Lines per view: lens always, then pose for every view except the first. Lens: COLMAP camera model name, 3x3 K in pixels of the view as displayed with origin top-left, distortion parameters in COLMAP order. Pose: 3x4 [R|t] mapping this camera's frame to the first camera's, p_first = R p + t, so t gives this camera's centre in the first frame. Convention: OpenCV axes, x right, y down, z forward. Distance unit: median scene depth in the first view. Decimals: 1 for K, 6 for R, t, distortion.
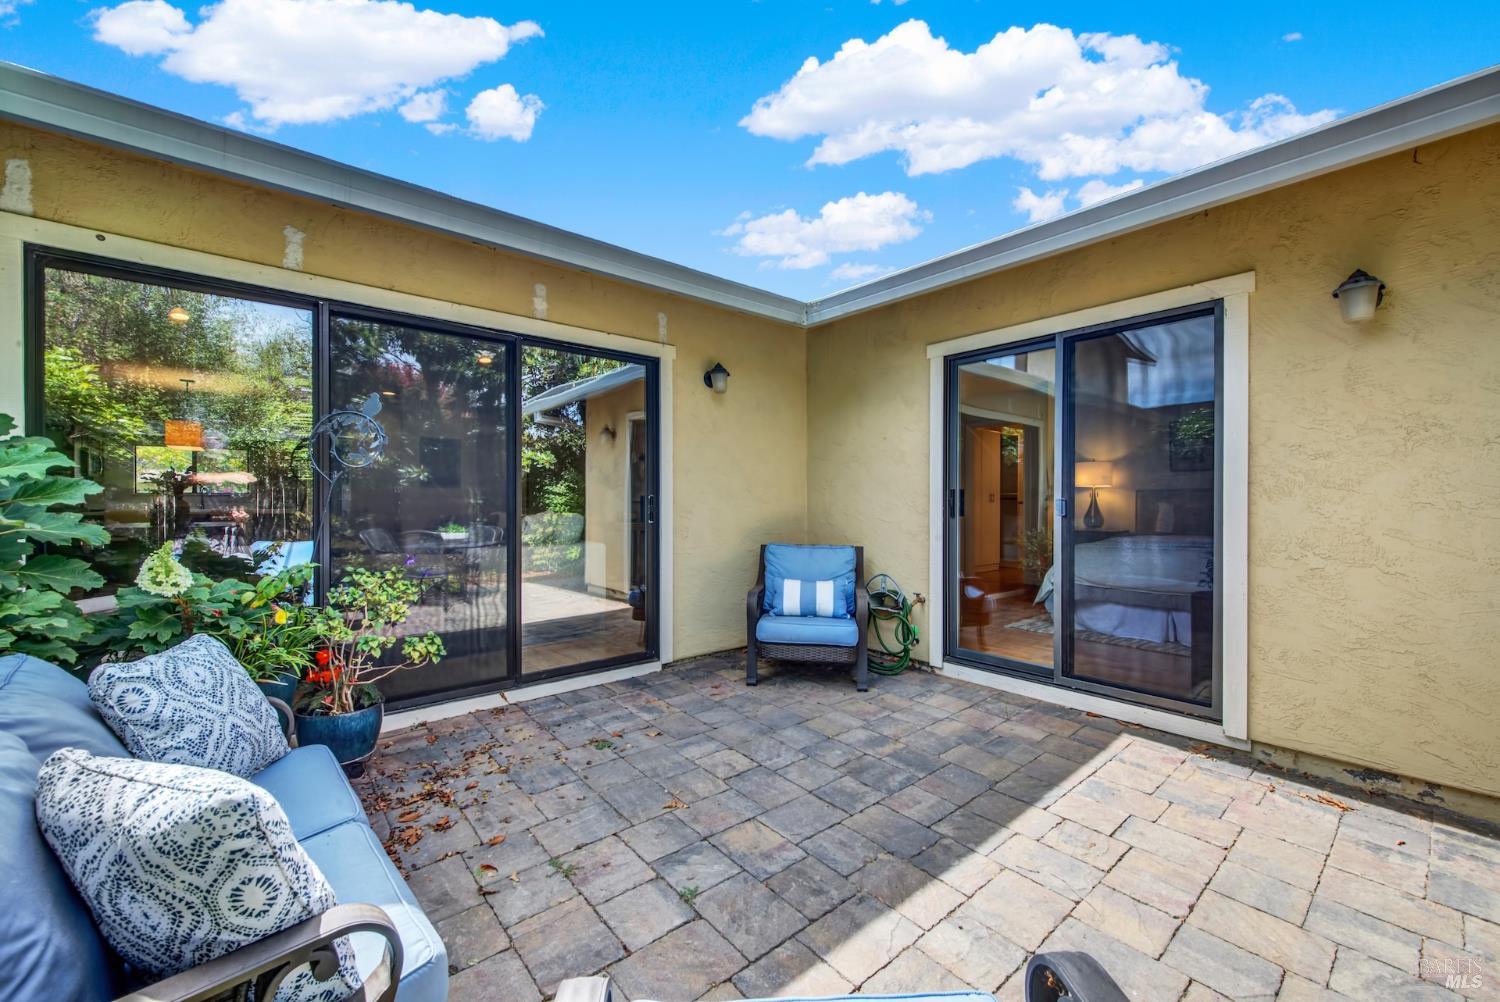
lens RADIAL K [[598.8, 0, 757.4], [0, 598.8, 503.0], [0, 0, 1]] dist [0.007727, -0.005007]
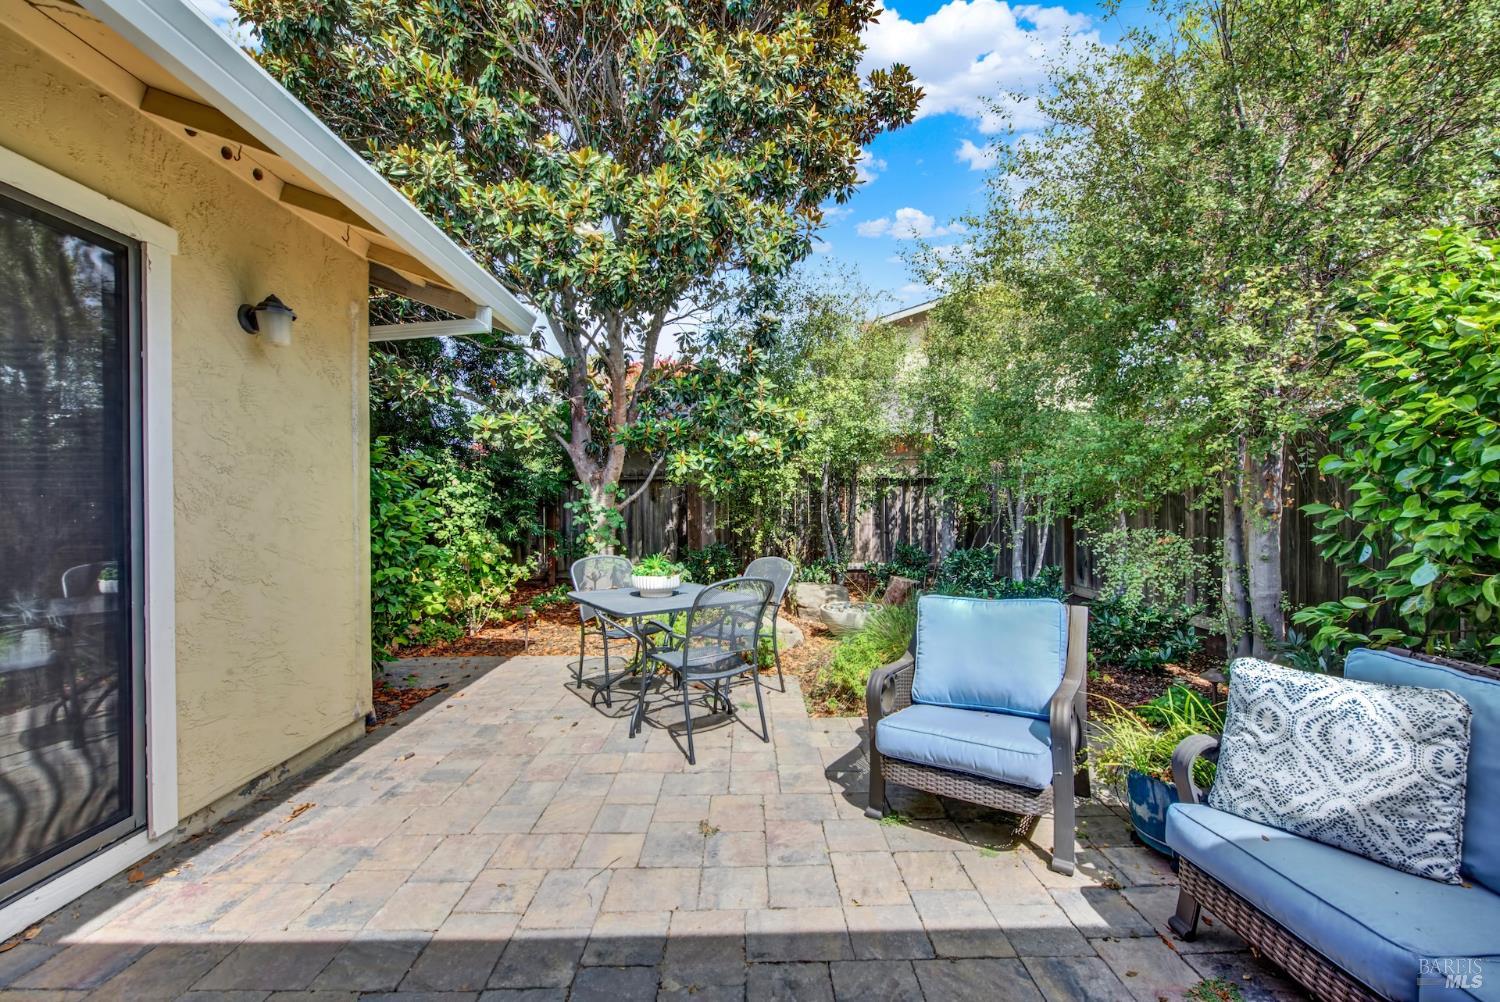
lens RADIAL K [[598.8, 0, 757.4], [0, 598.8, 503.0], [0, 0, 1]] dist [0.007727, -0.005007]
pose [[-0.773247, 0.002294, 0.634101, -0.230927], [0.007131, 0.999962, 0.005077, -0.021276], [-0.634065, 0.008448, -0.773234, 0.965311]]
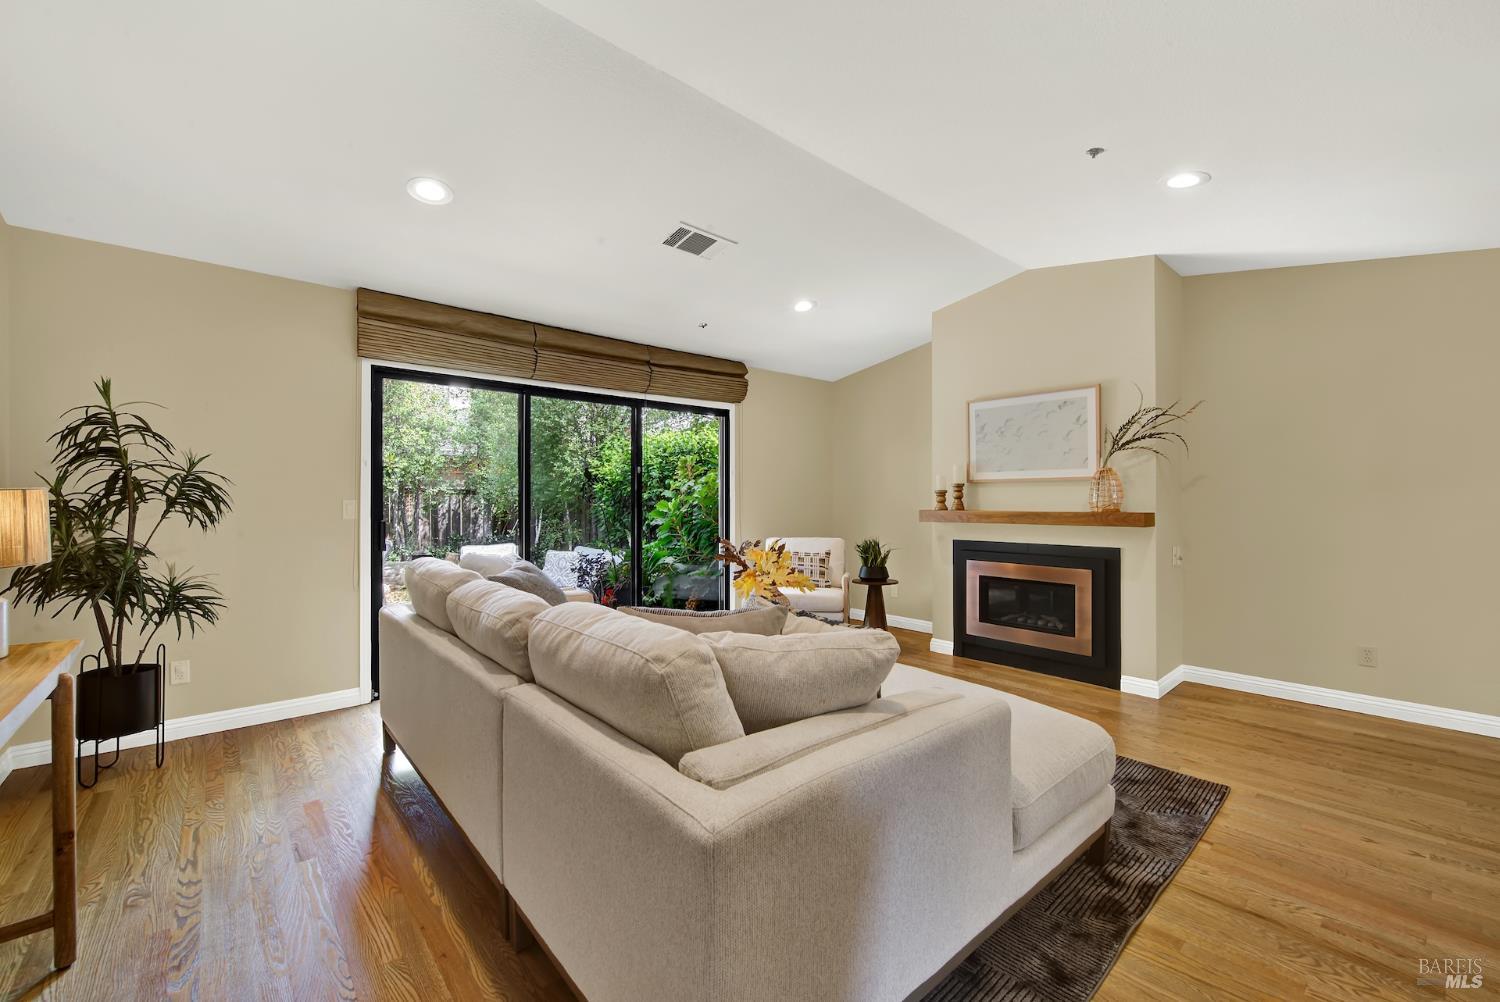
lens RADIAL K [[602.3, 0, 754.4], [0, 602.3, 502.7], [0, 0, 1]] dist [0.000456, -0.000329]
pose [[-0.999932, -0.000493, -0.011633, -0.927534], [-0.000556, 0.999985, 0.005430, -0.056654], [0.011630, 0.005436, -0.999918, 2.407951]]
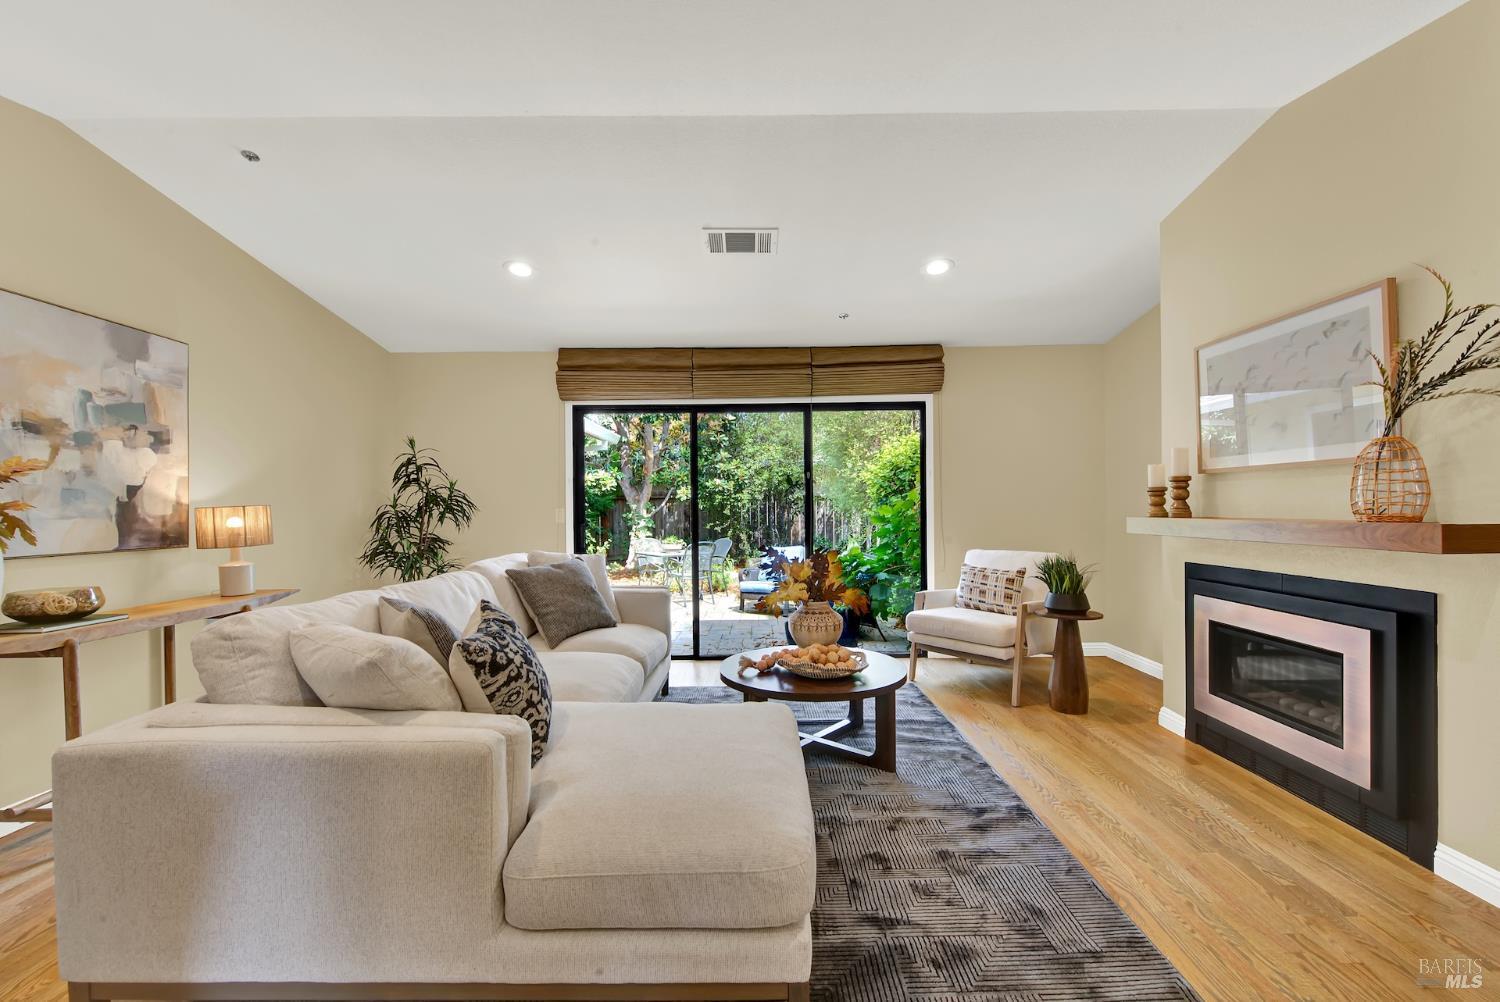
lens RADIAL K [[619.8, 0, 752.6], [0, 619.8, 511.8], [0, 0, 1]] dist [-0.000555, -0.000744]
pose [[-0.754045, 0.001314, 0.656821, -1.550255], [0.009780, 0.999910, 0.009227, -0.055071], [-0.656750, 0.013381, -0.753990, 2.145086]]
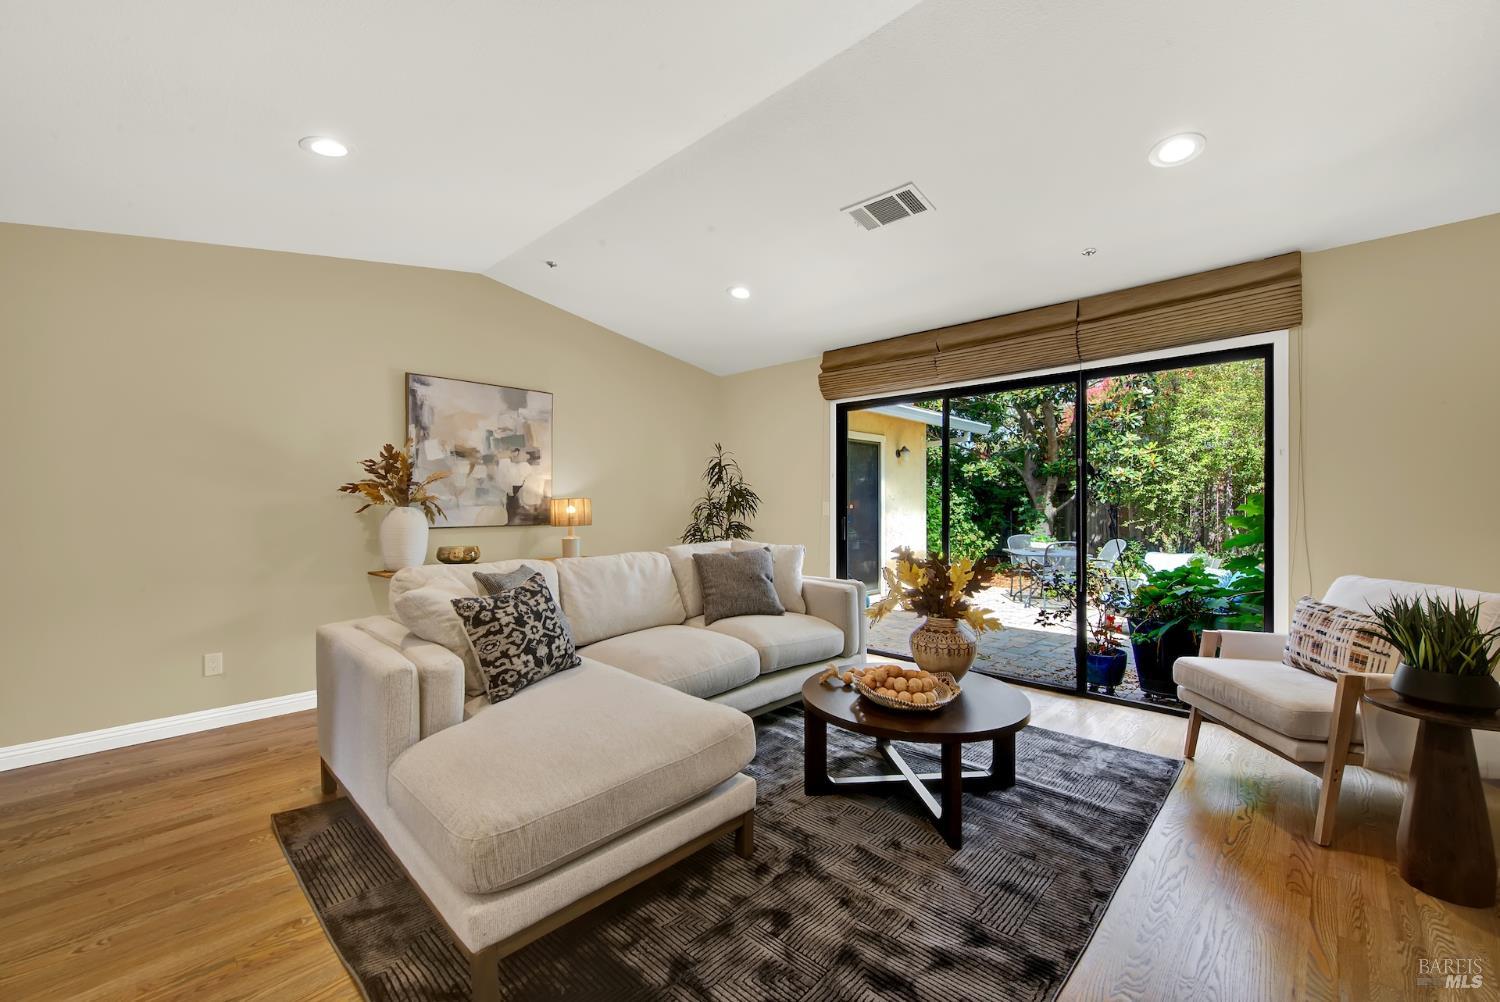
lens RADIAL K [[606.7, 0, 756.8], [0, 606.7, 502.6], [0, 0, 1]] dist [-0.001201, -0.000461]
pose [[-0.100873, -0.002683, 0.994896, -1.757320], [0.002613, 0.999992, 0.002961, -0.056894], [-0.994896, 0.002898, -0.100865, 1.645664]]
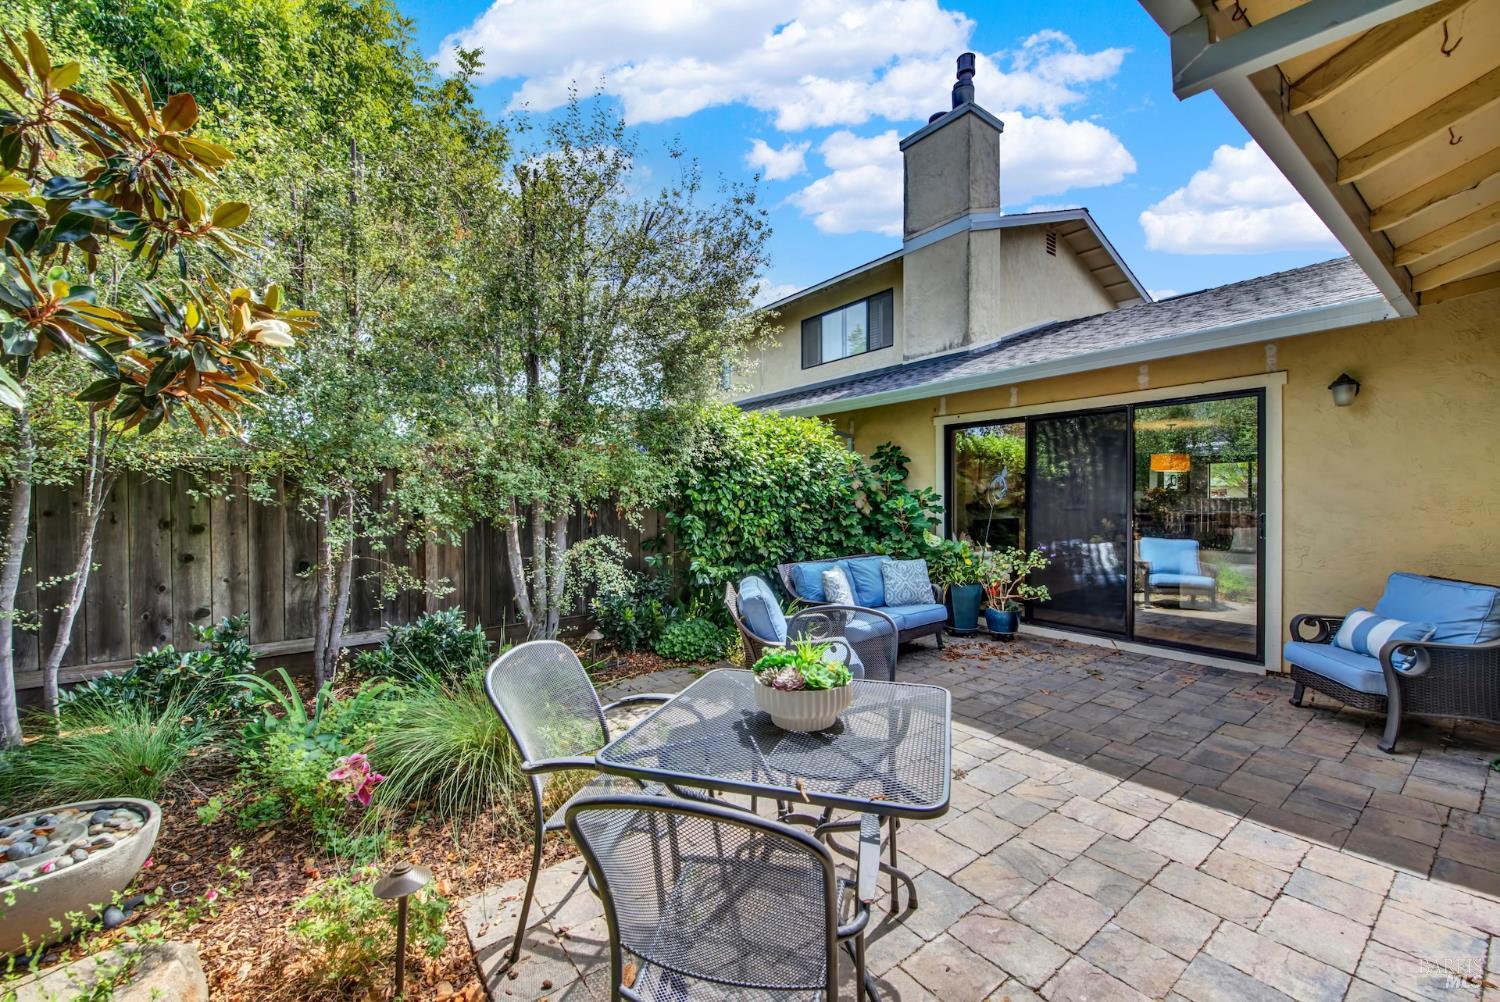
lens RADIAL K [[602.3, 0, 754.4], [0, 602.3, 502.7], [0, 0, 1]] dist [0.000456, -0.000329]
pose [[-0.063296, 0.005853, -0.997978, 1.231506], [0.000163, 0.999983, 0.005854, -0.049395], [0.997995, 0.000208, -0.063296, 0.183712]]
